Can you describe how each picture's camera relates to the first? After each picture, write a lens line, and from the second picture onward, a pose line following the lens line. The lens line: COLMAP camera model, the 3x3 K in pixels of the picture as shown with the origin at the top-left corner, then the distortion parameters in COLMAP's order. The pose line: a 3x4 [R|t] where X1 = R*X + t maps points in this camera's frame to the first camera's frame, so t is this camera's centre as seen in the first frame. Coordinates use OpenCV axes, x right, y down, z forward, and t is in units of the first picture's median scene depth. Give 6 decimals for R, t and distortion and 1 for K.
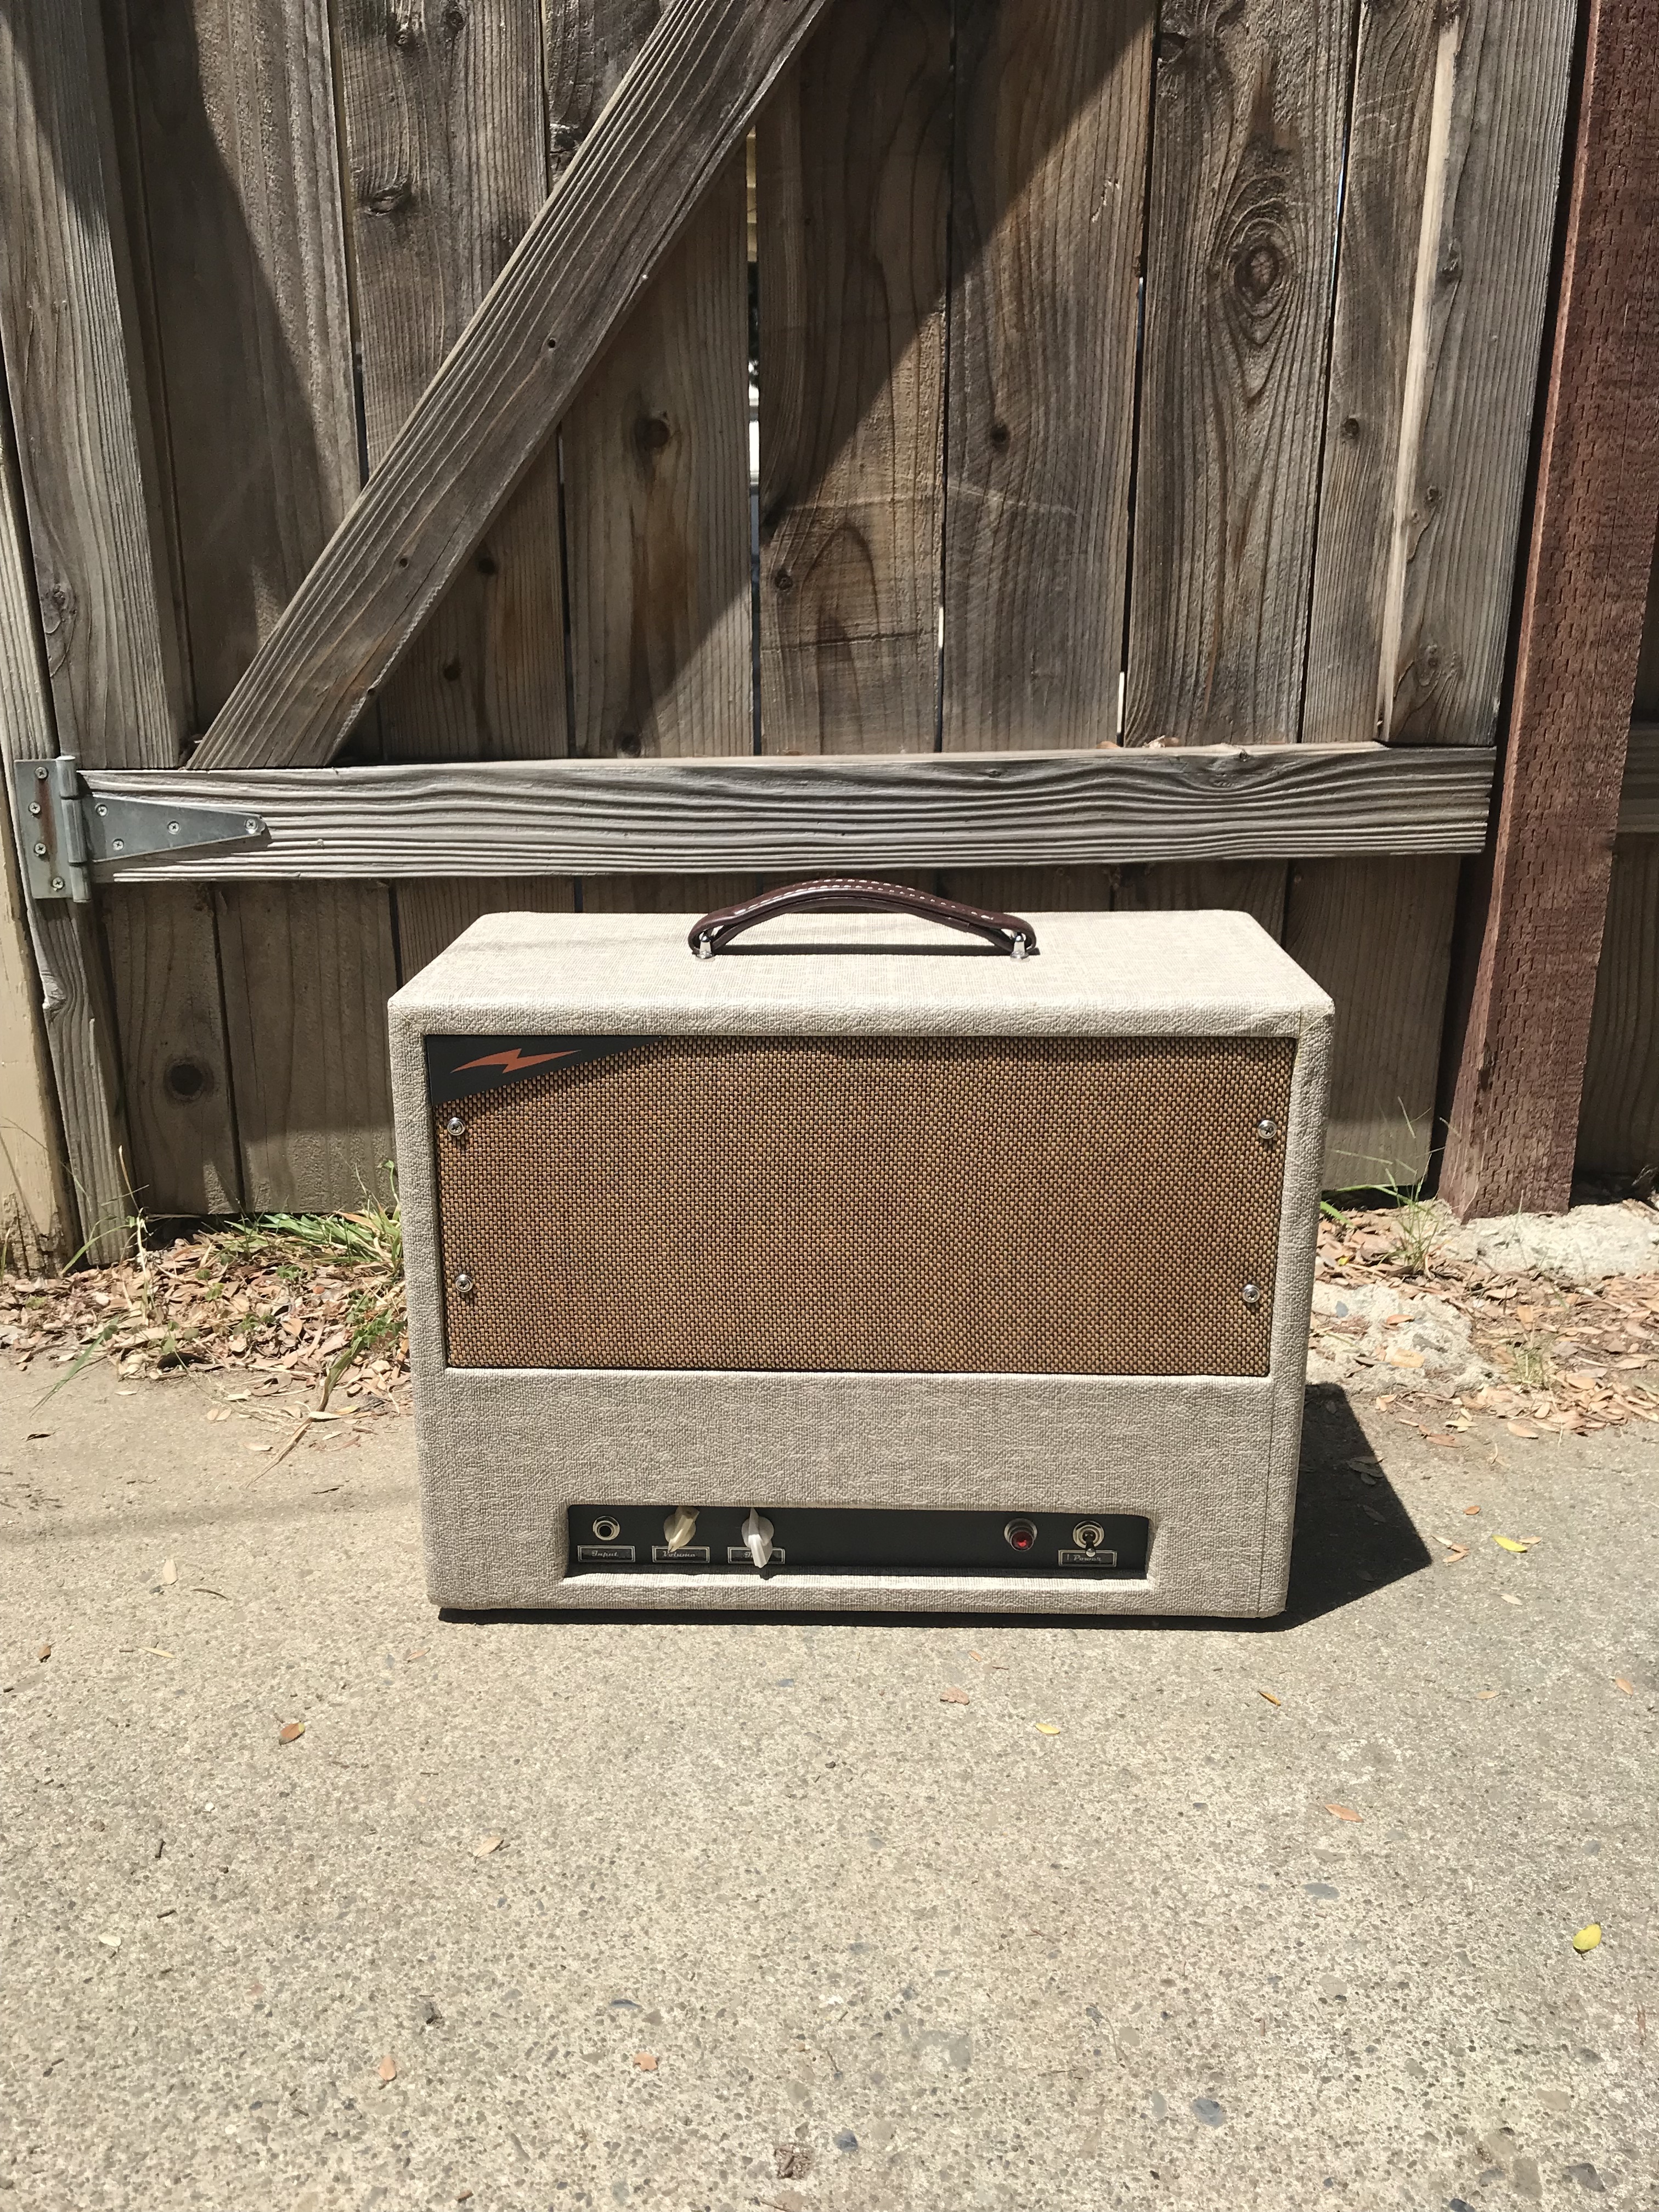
lens RADIAL K [[1816.3, 0, 837.0], [0, 1816.3, 1094.2], [0, 0, 1]] dist [0.004371, -0.008421]
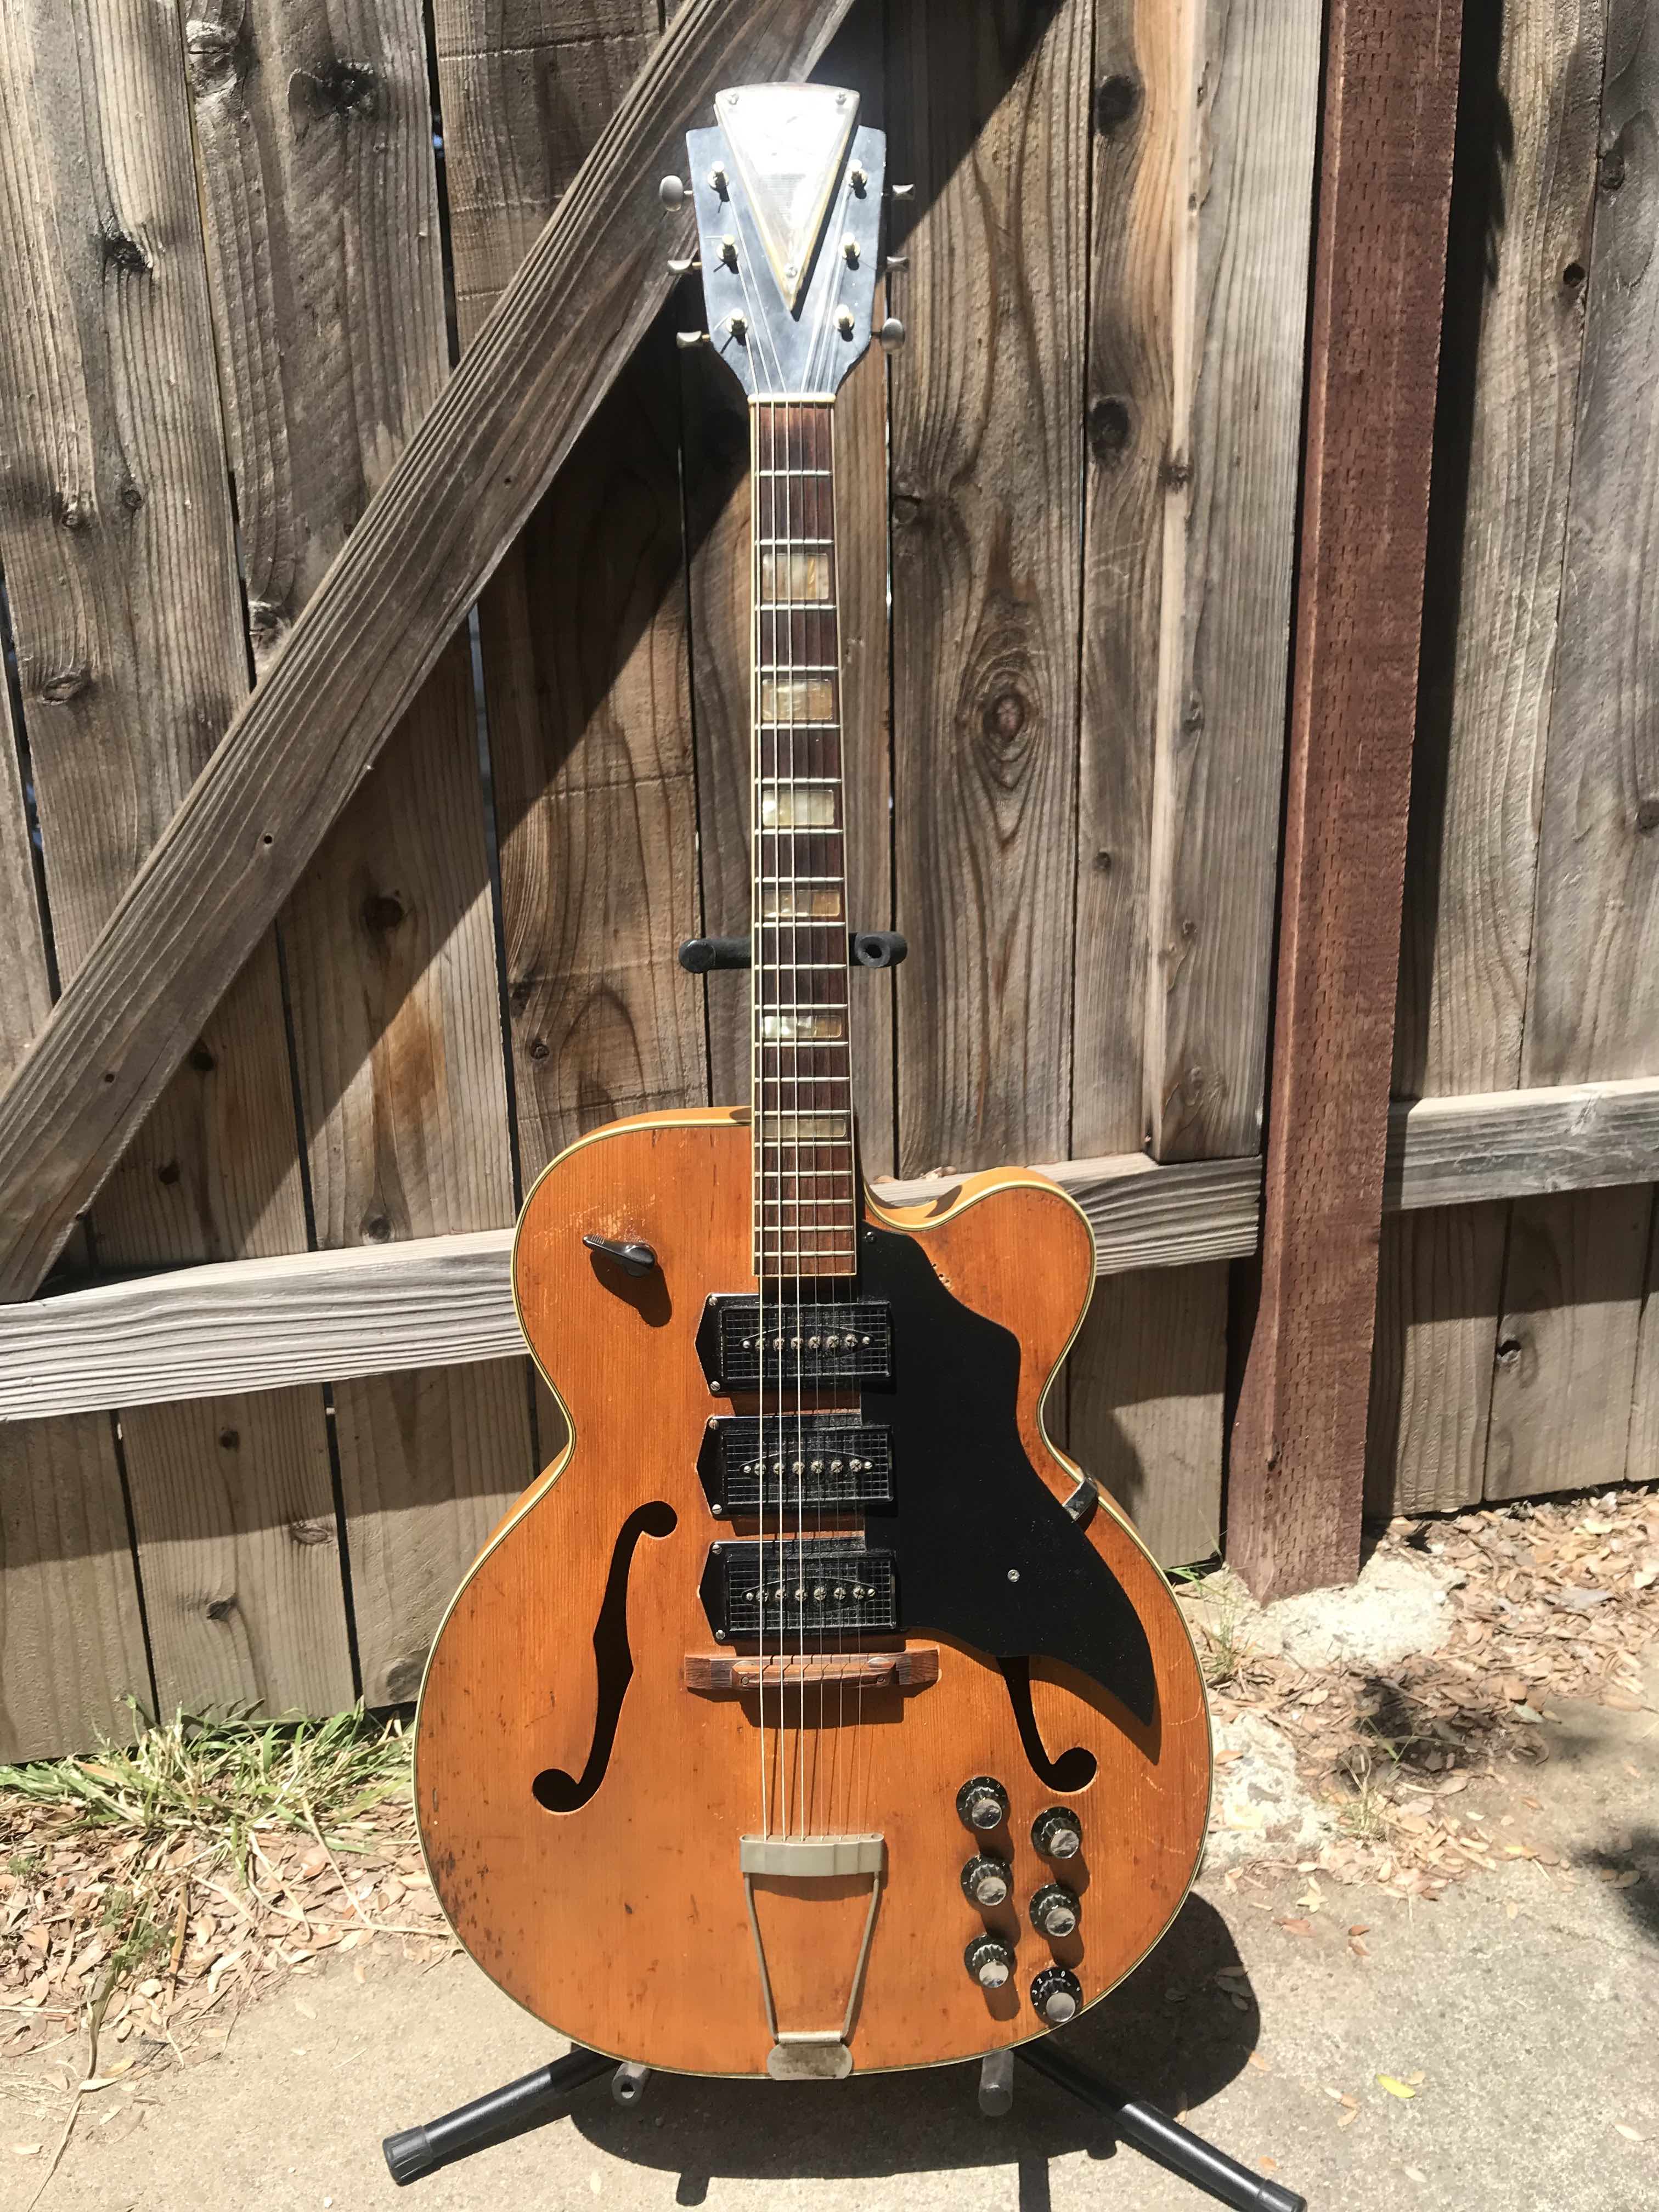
lens RADIAL K [[1816.3, 0, 848.2], [0, 1816.3, 1101.8], [0, 0, 1]] dist [0.004371, -0.008421]
pose [[0.979320, -0.074399, 0.188141, -0.051116], [0.080498, 0.996442, -0.024976, -0.226303], [-0.185613, 0.039605, 0.981824, 0.059161]]
